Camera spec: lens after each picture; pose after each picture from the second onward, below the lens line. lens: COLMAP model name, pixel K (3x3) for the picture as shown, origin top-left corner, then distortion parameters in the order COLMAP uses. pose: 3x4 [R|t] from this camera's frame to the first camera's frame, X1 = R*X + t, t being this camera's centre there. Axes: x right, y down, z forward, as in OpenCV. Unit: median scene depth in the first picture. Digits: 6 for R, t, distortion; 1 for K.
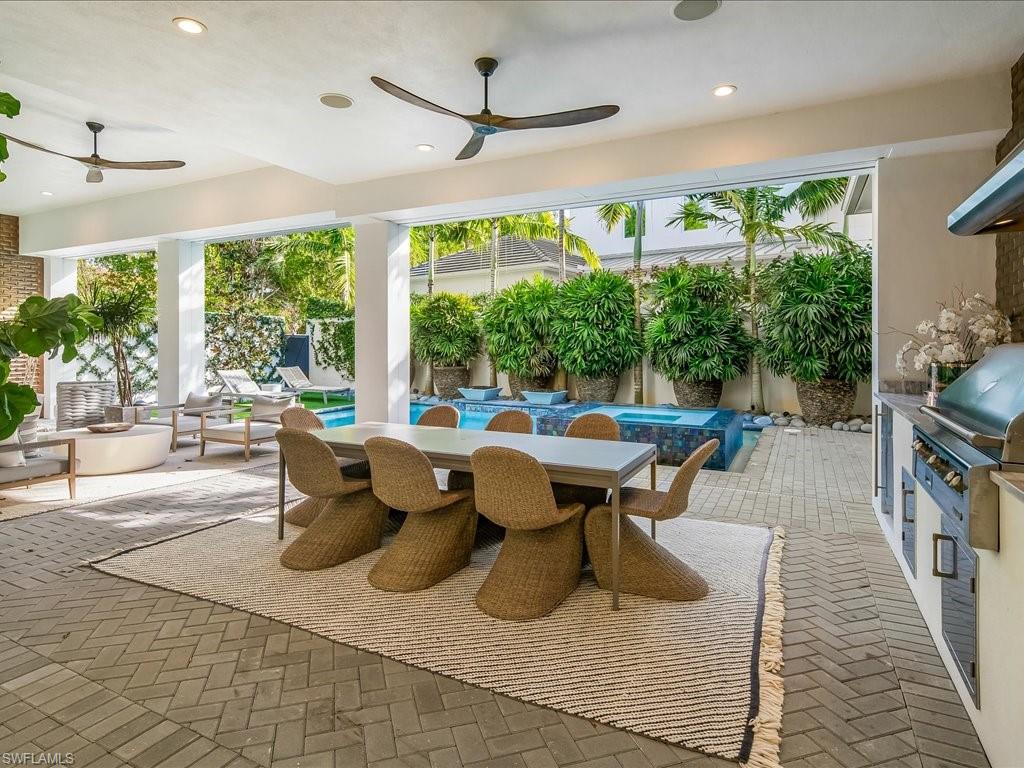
lens RADIAL K [[563.2, 0, 511.4], [0, 563.2, 353.1], [0, 0, 1]] dist [0.025803, -0.000105]
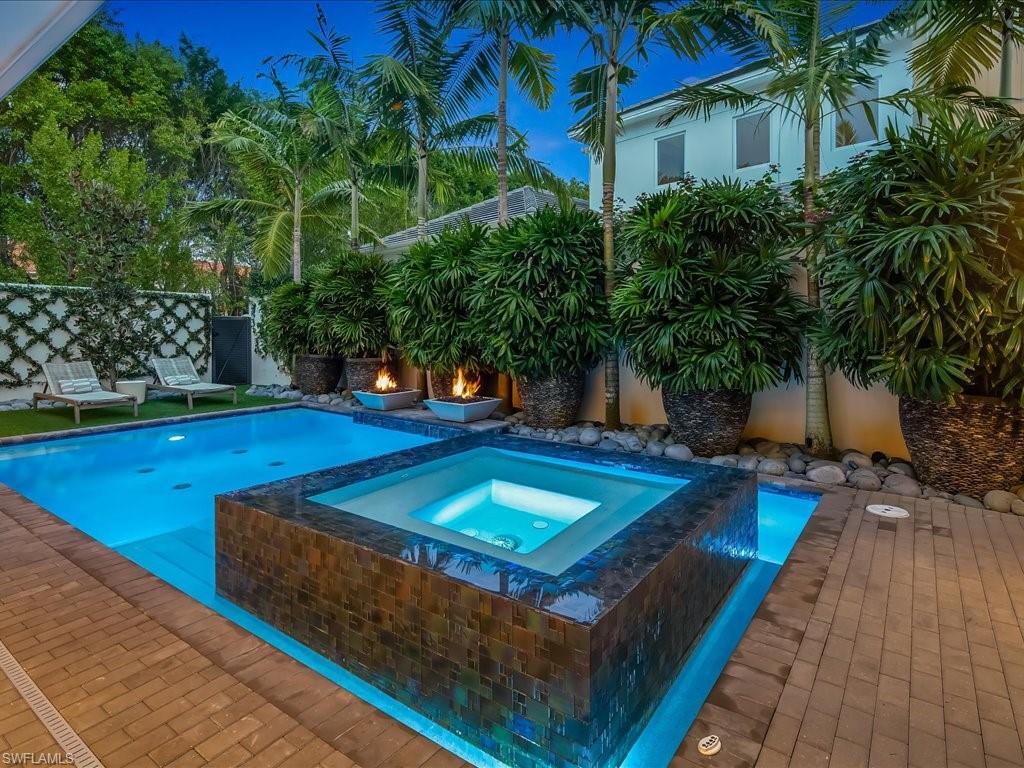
lens RADIAL K [[548.5, 0, 513.4], [0, 548.5, 338.0], [0, 0, 1]] dist [0.002166, 0.001119]
pose [[0.987238, -0.003270, -0.159218, 0.229378], [0.003629, 0.999991, 0.001966, -0.001920], [0.159210, -0.002518, 0.987242, 0.440310]]
